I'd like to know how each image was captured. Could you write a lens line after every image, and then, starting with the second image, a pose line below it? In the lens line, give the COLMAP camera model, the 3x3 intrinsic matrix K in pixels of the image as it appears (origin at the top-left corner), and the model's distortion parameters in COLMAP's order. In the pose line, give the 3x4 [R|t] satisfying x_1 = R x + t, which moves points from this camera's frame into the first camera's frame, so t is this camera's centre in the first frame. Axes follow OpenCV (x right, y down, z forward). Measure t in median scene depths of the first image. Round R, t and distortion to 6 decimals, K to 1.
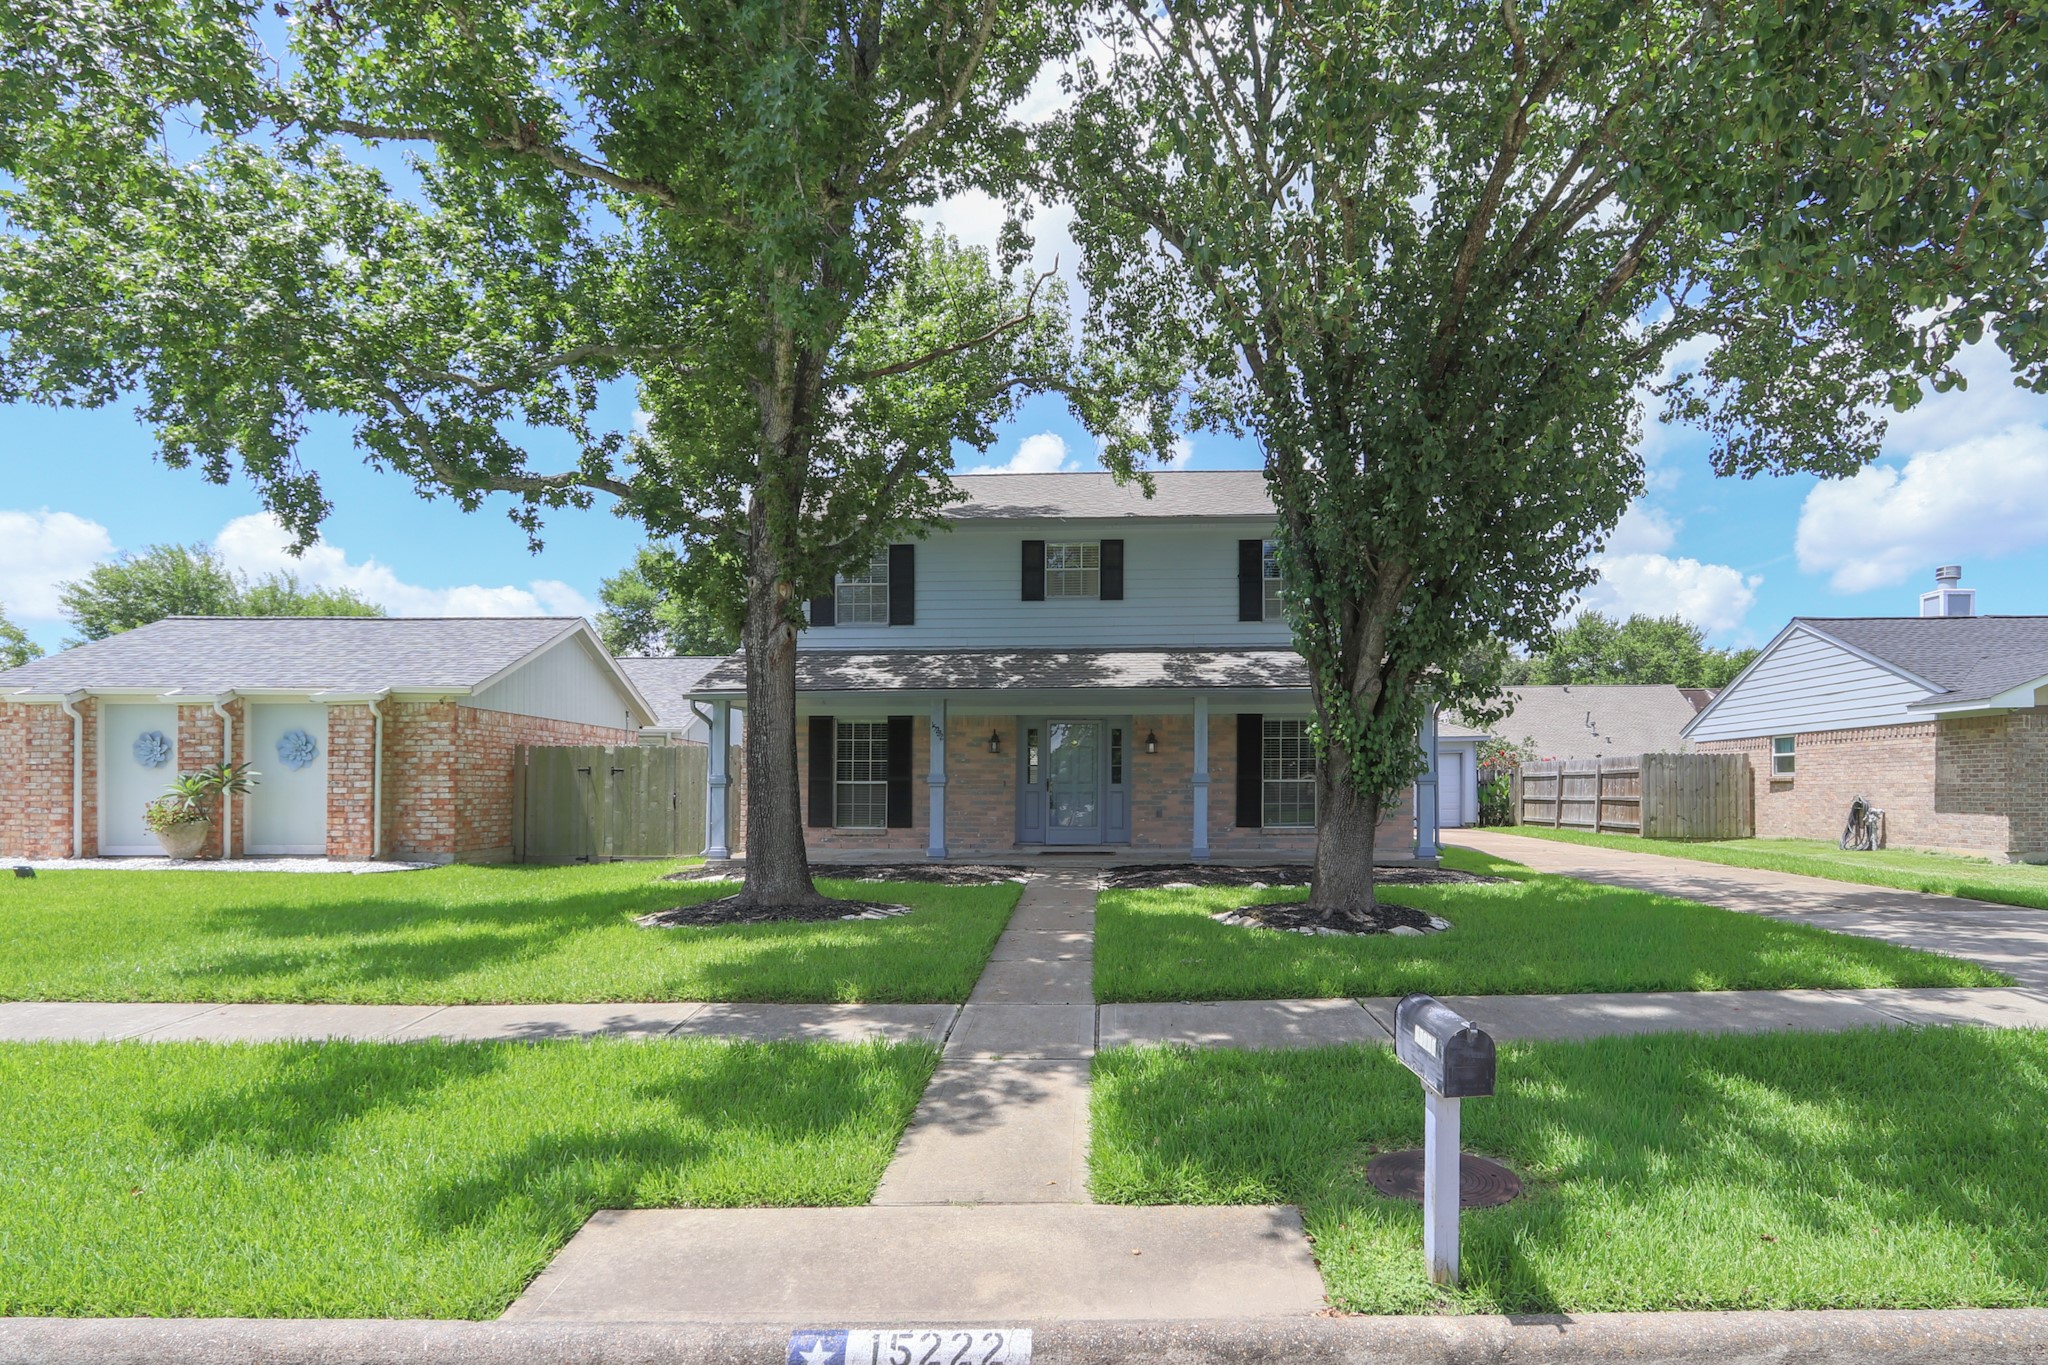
lens RADIAL K [[1062.0, 0, 1098.1], [0, 1062.0, 749.2], [0, 0, 1]] dist [-0.003335, 0.000435]
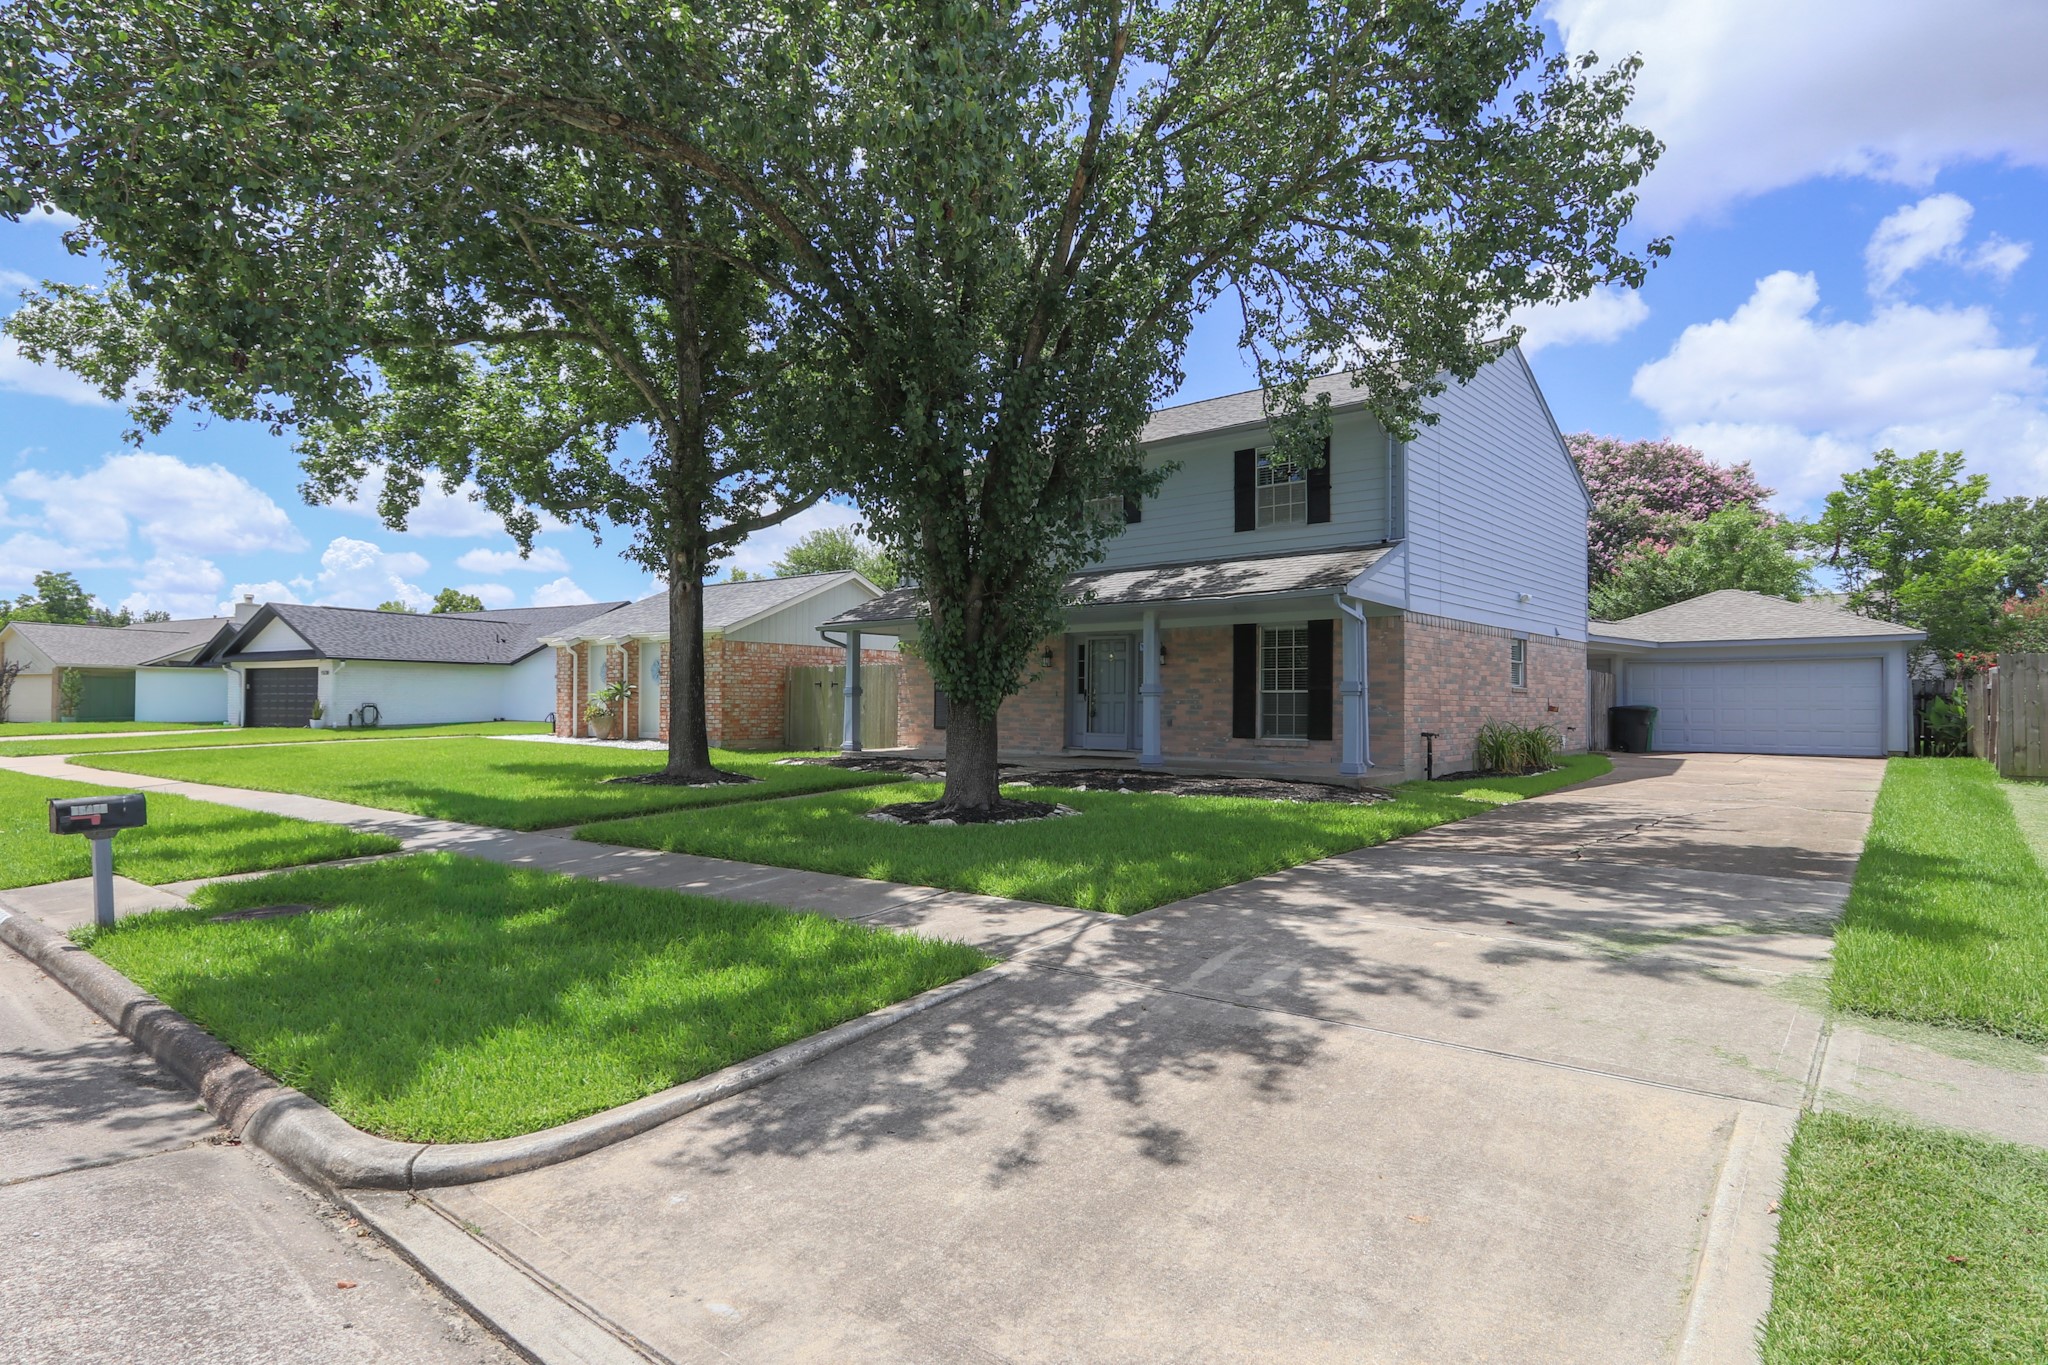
lens RADIAL K [[1062.0, 0, 1025.9], [0, 1062.0, 685.3], [0, 0, 1]] dist [-0.003335, 0.000435]
pose [[0.792805, -0.003451, -0.609465, 0.592119], [0.015999, 0.999757, 0.015151, 0.005412], [0.609265, -0.021763, 0.792668, 0.084353]]
